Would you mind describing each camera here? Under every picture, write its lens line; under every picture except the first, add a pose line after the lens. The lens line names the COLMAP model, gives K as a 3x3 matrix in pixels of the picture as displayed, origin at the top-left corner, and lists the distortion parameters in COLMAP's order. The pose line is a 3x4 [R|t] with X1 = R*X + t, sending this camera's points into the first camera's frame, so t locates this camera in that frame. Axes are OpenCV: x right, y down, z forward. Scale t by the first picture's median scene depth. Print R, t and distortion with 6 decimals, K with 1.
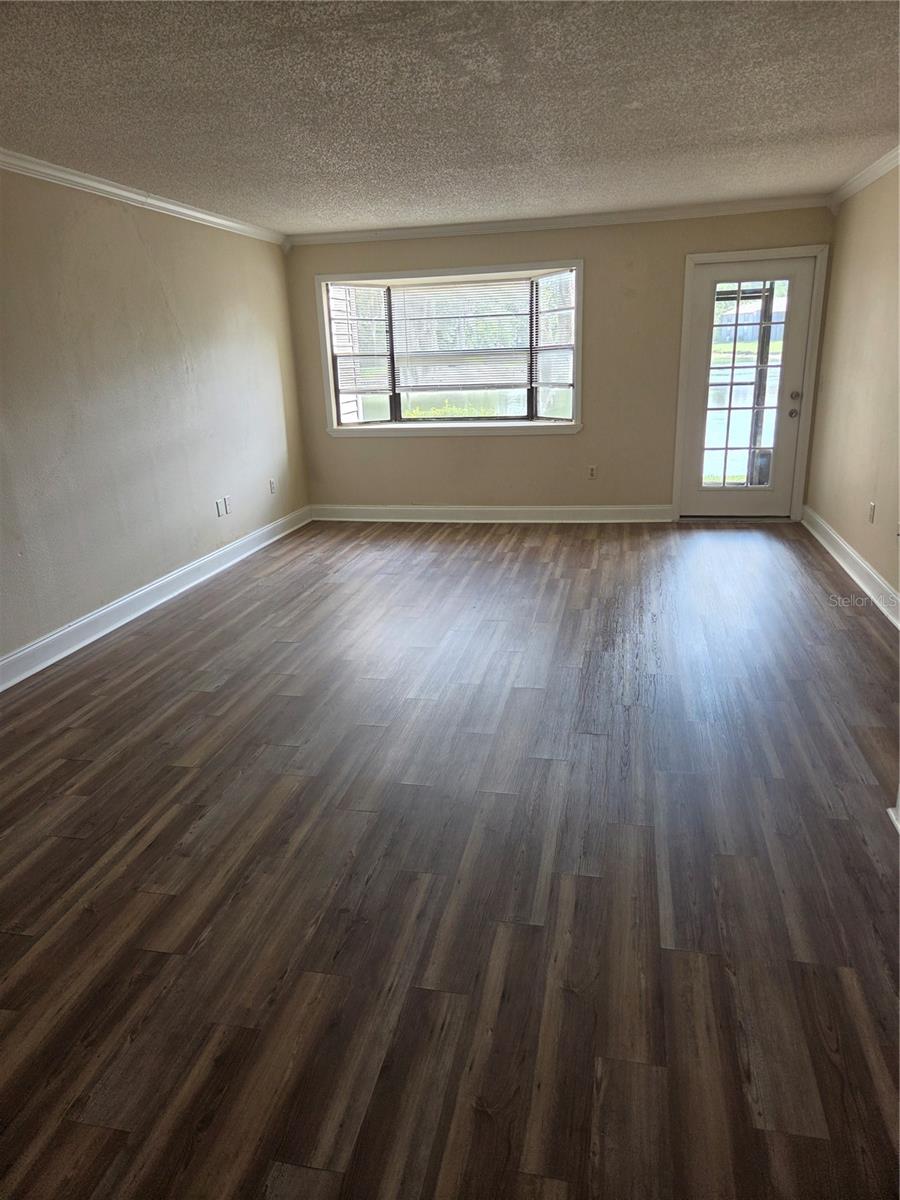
lens RADIAL K [[805.9, 0, 444.5], [0, 805.9, 595.9], [0, 0, 1]] dist [0.049994, -0.018311]
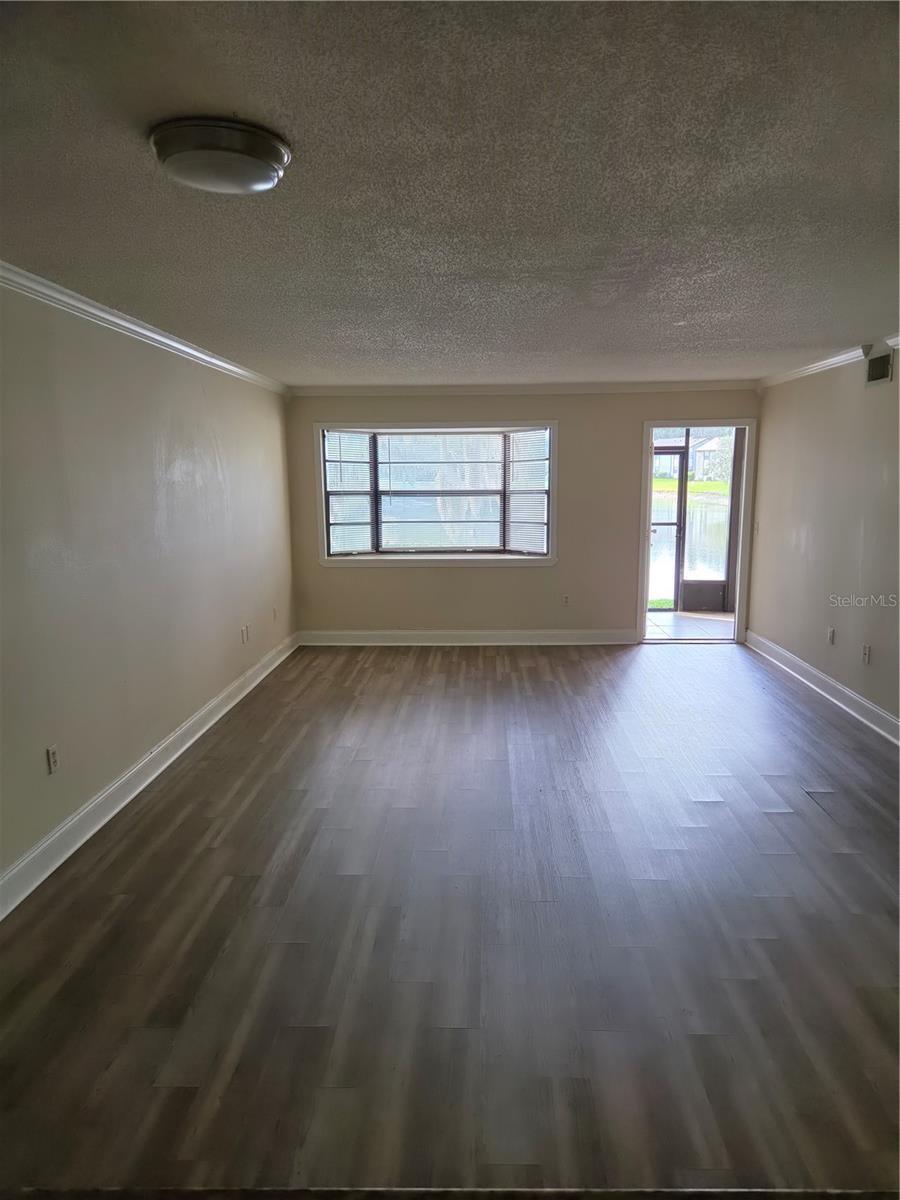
lens RADIAL K [[805.9, 0, 461.6], [0, 805.9, 602.1], [0, 0, 1]] dist [0.049994, -0.018311]
pose [[0.981048, -0.001599, 0.193760, -0.180904], [0.029346, 0.989658, -0.140415, 0.002996], [-0.191532, 0.143440, 0.970948, -0.059802]]
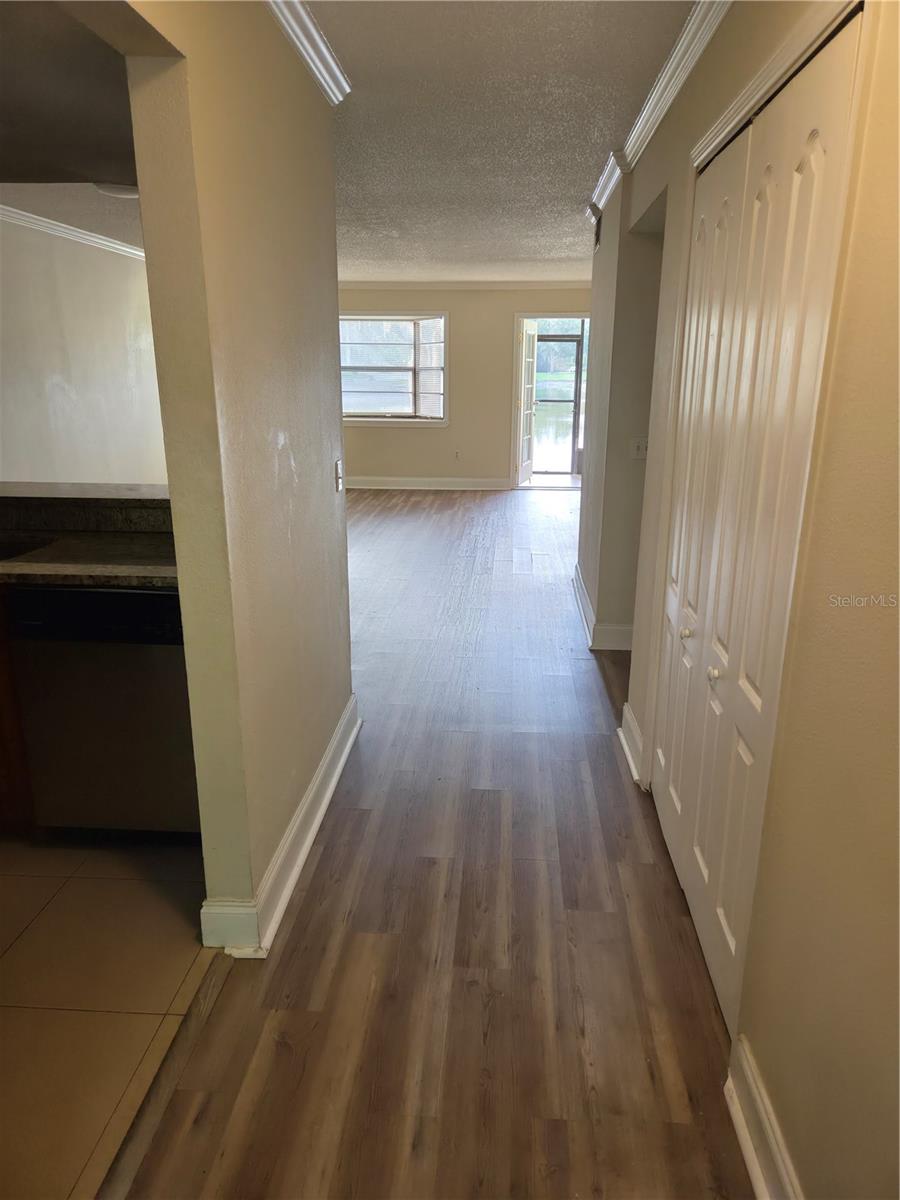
lens RADIAL K [[805.9, 0, 452.7], [0, 805.9, 596.3], [0, 0, 1]] dist [0.049994, -0.018311]
pose [[0.987704, 0.001734, 0.156329, -0.053240], [0.001824, 0.999743, -0.022613, 0.139371], [-0.156327, 0.022620, 0.987446, -0.443283]]
